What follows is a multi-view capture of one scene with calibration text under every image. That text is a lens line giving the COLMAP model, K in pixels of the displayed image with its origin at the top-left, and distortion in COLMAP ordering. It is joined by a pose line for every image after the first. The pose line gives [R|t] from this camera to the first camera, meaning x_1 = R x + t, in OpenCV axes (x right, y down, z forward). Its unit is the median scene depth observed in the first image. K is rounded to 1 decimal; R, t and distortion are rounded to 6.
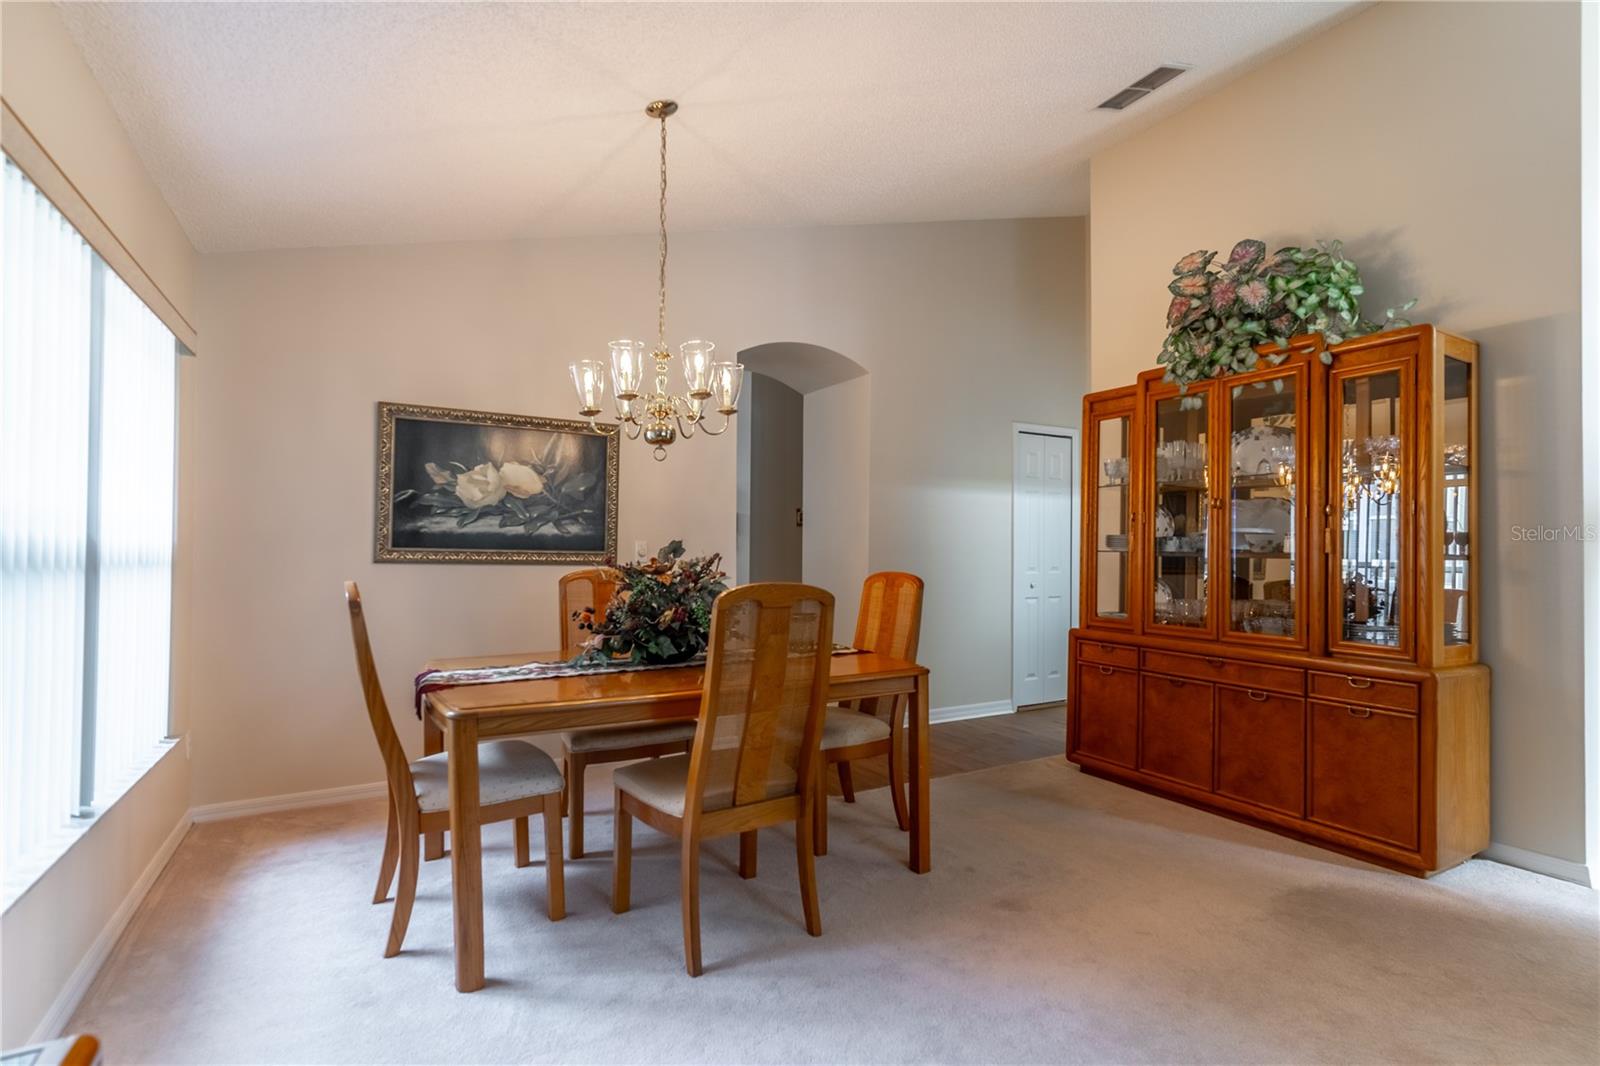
lens RADIAL K [[762.1, 0, 797.5], [0, 762.1, 537.8], [0, 0, 1]] dist [0.000776, 0.000644]
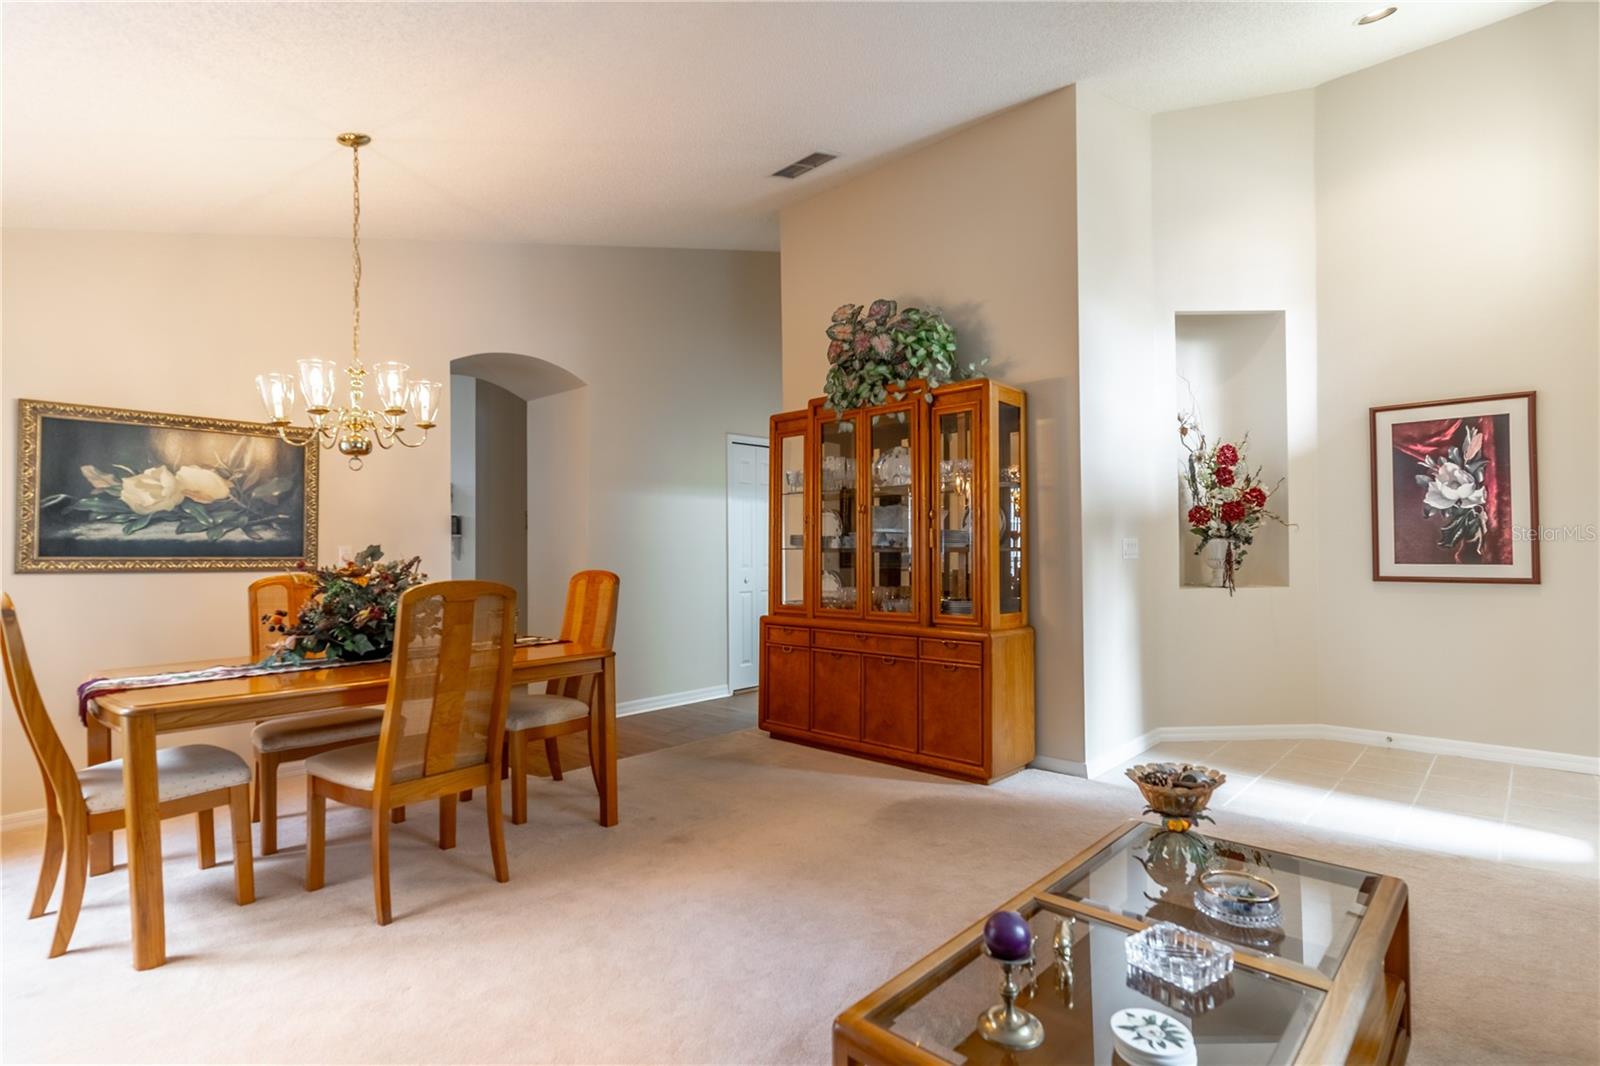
lens RADIAL K [[778.1, 0, 794.3], [0, 778.1, 536.2], [0, 0, 1]] dist [0.000563, -0.000215]
pose [[0.955337, -0.010830, 0.295321, 0.077111], [0.011692, 0.999931, -0.001155, -0.000569], [-0.295288, 0.004556, 0.955397, -0.203769]]
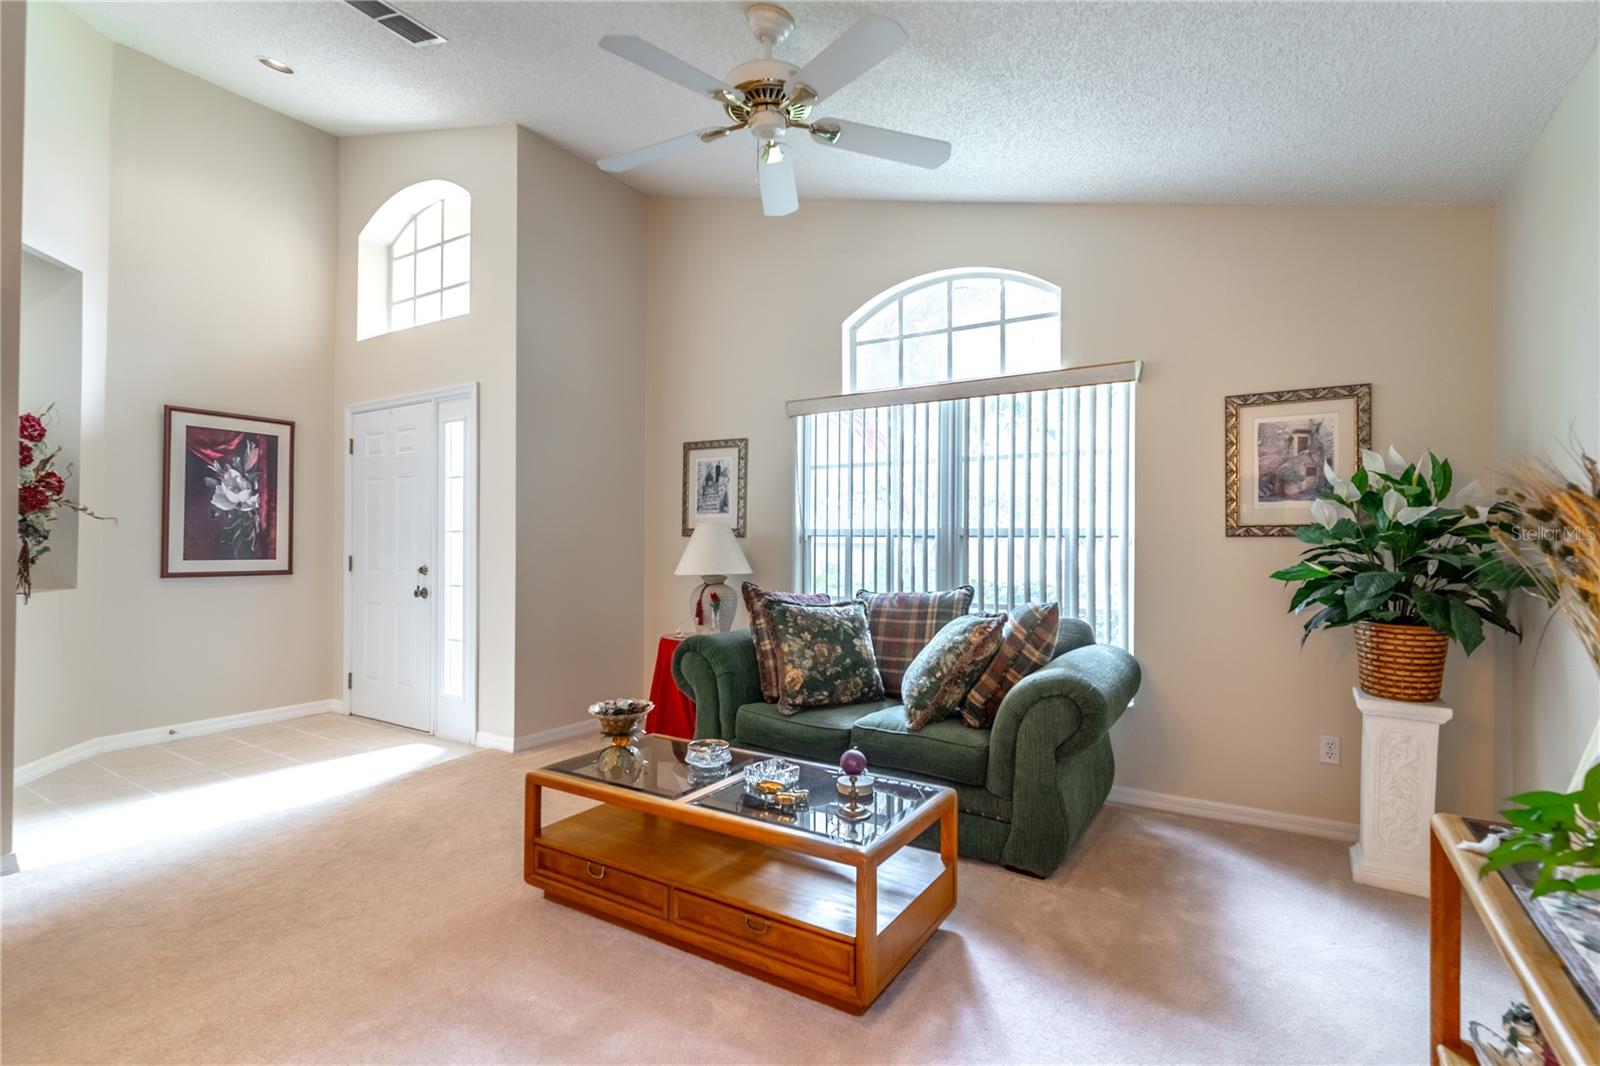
lens RADIAL K [[762.1, 0, 797.5], [0, 762.1, 537.8], [0, 0, 1]] dist [0.000776, 0.000644]
pose [[-0.477463, -0.002319, 0.878649, -0.282876], [-0.019646, 0.999775, -0.008037, 0.007202], [-0.878432, -0.021099, -0.477401, 0.511986]]
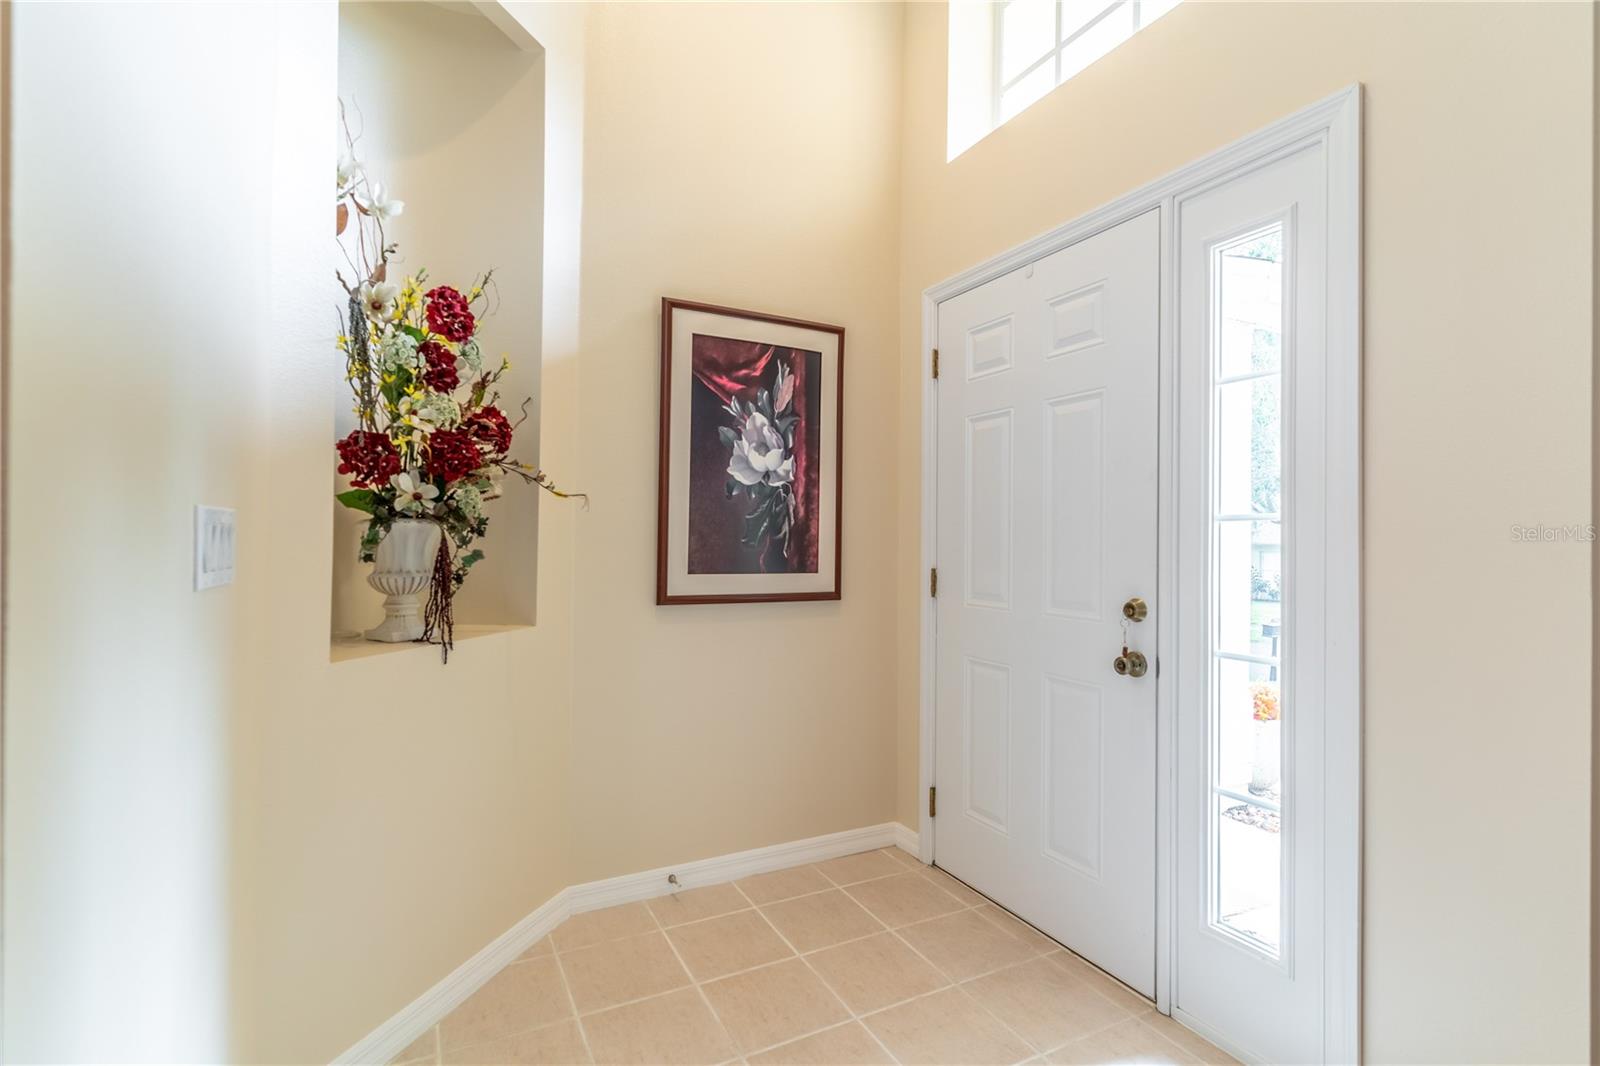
lens RADIAL K [[762.1, 0, 797.5], [0, 762.1, 537.8], [0, 0, 1]] dist [0.000776, 0.000644]
pose [[0.036540, -0.002544, 0.999329, 0.749881], [-0.022498, 0.999741, 0.003368, 0.017284], [-0.999079, -0.022605, 0.036473, 0.701093]]
